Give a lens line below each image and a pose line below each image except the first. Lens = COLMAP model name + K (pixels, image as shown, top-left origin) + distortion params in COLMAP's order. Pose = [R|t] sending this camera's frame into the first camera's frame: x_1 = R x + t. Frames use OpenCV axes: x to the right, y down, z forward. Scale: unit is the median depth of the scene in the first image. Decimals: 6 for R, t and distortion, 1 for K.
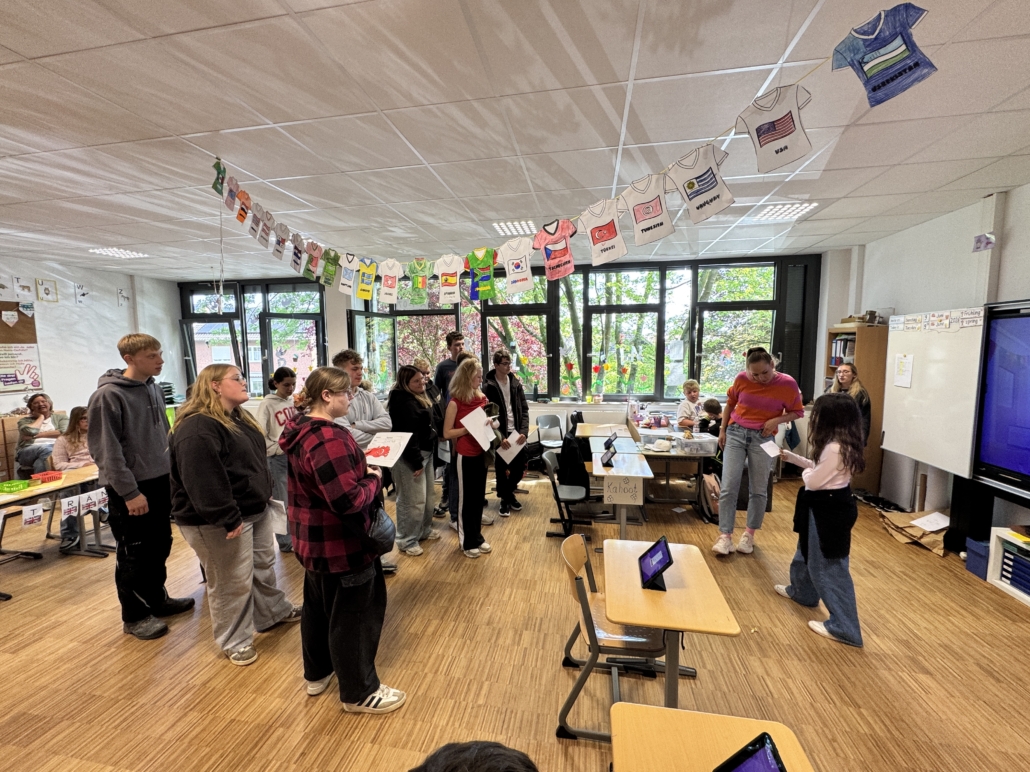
lens RADIAL K [[409.9, 0, 516.0], [0, 409.9, 381.6], [0, 0, 1]] dist [-0.000932, -0.000161]
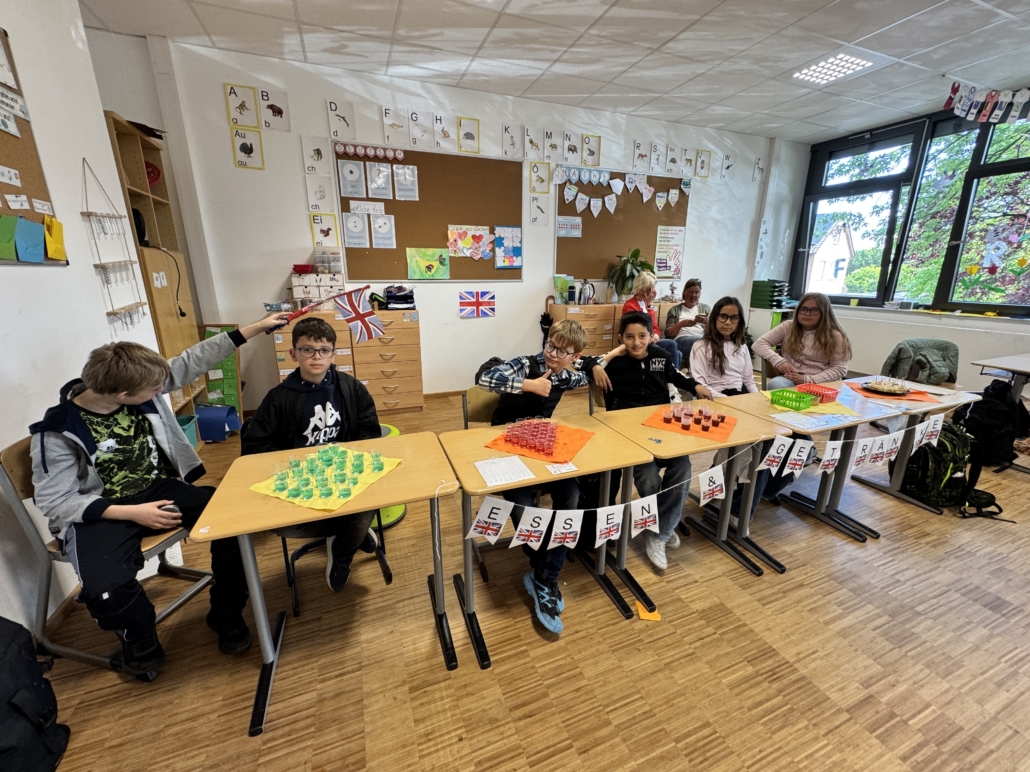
lens RADIAL K [[409.9, 0, 517.7], [0, 409.9, 383.4], [0, 0, 1]] dist [-0.000932, -0.000161]
pose [[0.527433, 0.241863, -0.814442, -0.529450], [-0.083413, 0.968733, 0.233664, 0.065802], [0.845492, -0.055307, 0.531116, 0.166184]]
